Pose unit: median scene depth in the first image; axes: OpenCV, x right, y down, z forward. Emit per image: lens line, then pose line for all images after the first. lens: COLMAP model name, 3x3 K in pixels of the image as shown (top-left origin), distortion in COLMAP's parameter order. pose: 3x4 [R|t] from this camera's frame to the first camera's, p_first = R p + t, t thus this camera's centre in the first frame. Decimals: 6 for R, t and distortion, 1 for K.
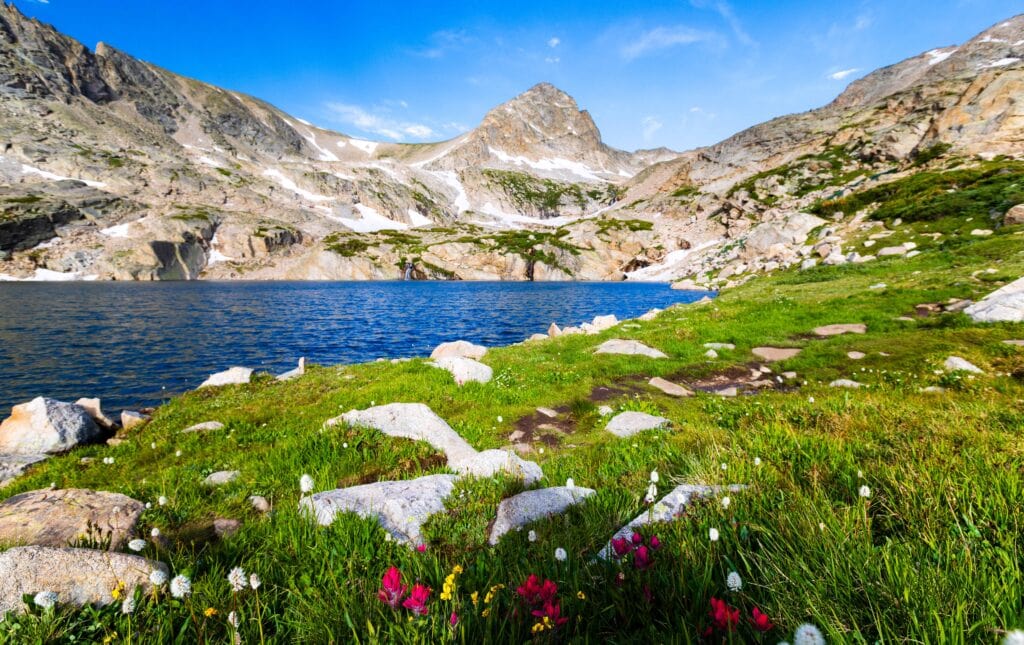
lens RADIAL K [[471.9, 0, 517.2], [0, 471.9, 292.1], [0, 0, 1]] dist [-0.002339, 0.001441]
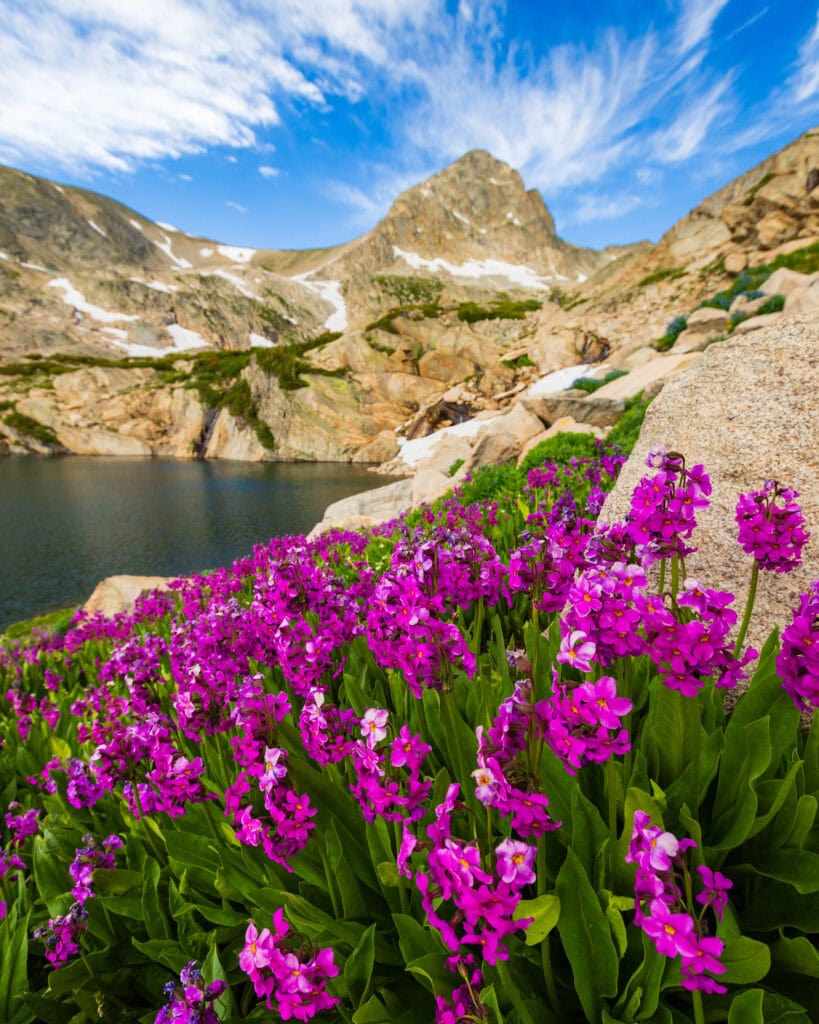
lens RADIAL K [[553.1, 0, 402.6], [0, 553.1, 527.1], [0, 0, 1]] dist [0.007242, -0.001746]
pose [[0.994758, 0.010111, -0.101756, 0.096792], [0.004937, 0.989191, 0.146553, -0.013755], [0.102138, -0.146287, 0.983955, 0.219921]]
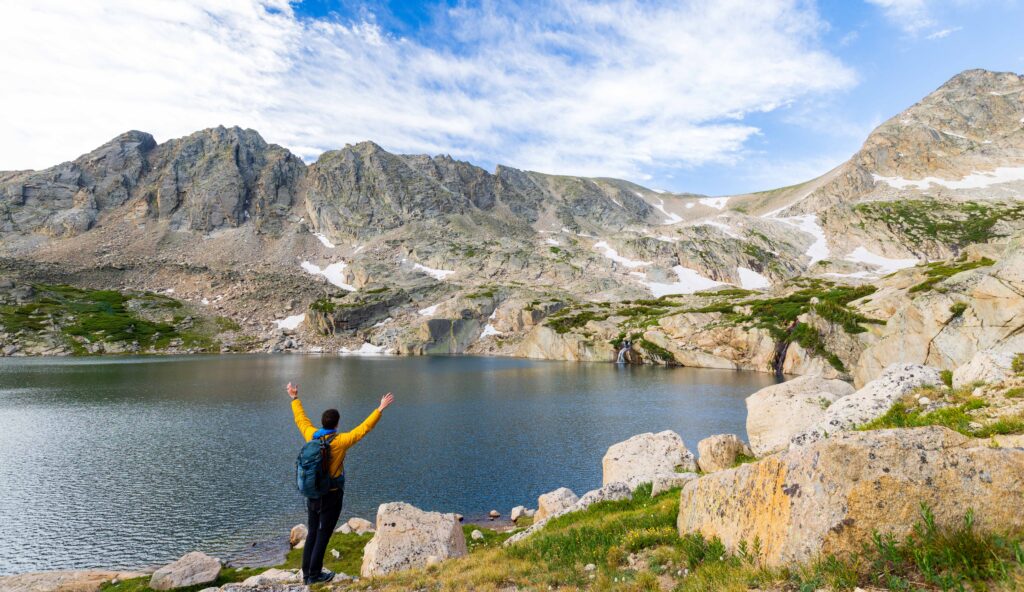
lens RADIAL K [[483.4, 0, 508.5], [0, 483.4, 276.8], [0, 0, 1]] dist [-0.001949, -0.002264]
pose [[0.721066, -0.079459, -0.688295, 0.086959], [-0.031942, 0.988534, -0.147582, -0.018038], [0.692130, 0.128402, 0.710260, 0.115468]]
